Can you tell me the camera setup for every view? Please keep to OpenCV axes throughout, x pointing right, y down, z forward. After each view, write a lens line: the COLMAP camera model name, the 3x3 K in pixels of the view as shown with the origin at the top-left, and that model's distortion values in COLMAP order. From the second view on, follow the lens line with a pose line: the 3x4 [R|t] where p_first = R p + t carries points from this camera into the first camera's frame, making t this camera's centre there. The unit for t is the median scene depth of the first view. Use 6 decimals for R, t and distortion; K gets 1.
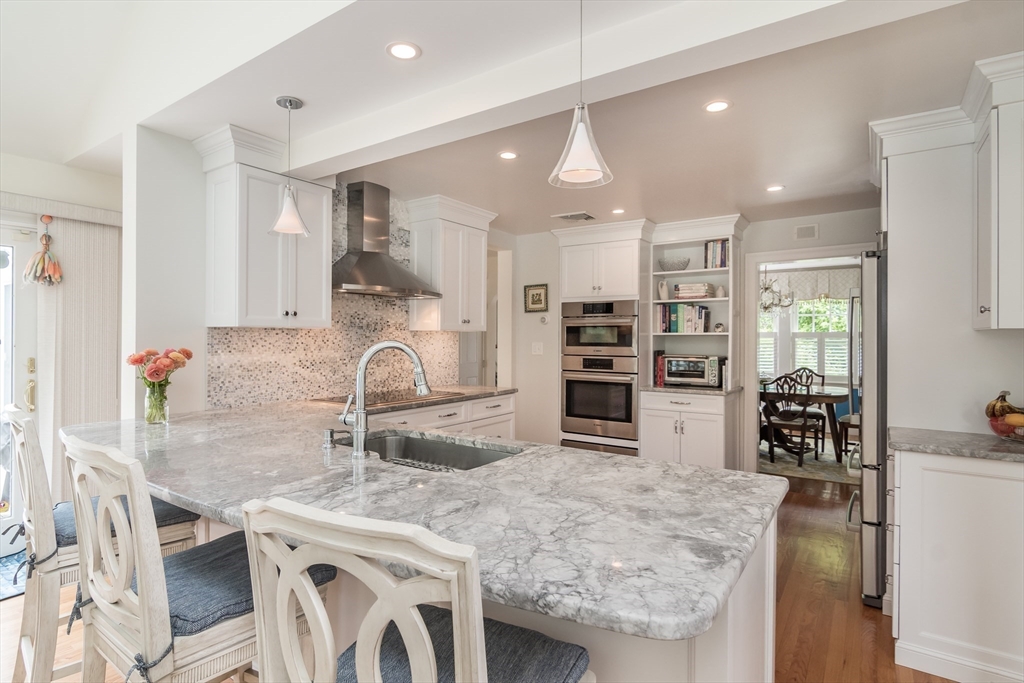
lens RADIAL K [[520.6, 0, 511.1], [0, 520.6, 339.9], [0, 0, 1]] dist [0.000355, -0.000003]
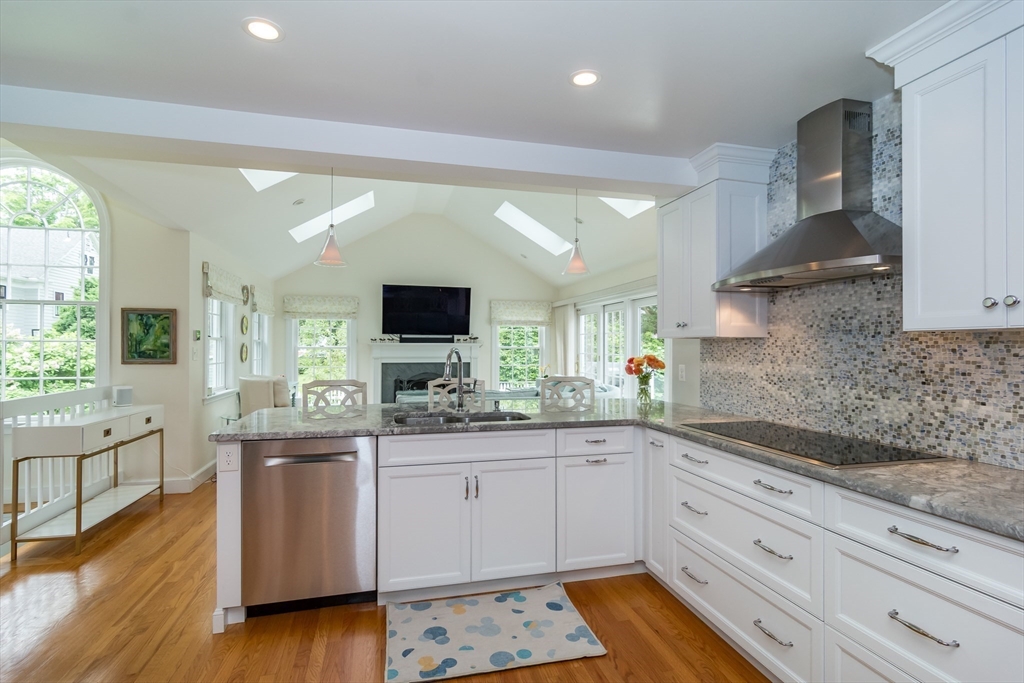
lens RADIAL K [[490.3, 0, 514.9], [0, 490.3, 344.8], [0, 0, 1]] dist [-0.003632, -0.000272]
pose [[-0.642240, -0.004651, -0.766489, 0.486179], [-0.003740, 0.999989, -0.002933, -0.005413], [0.766494, 0.000983, -0.642250, 1.204547]]
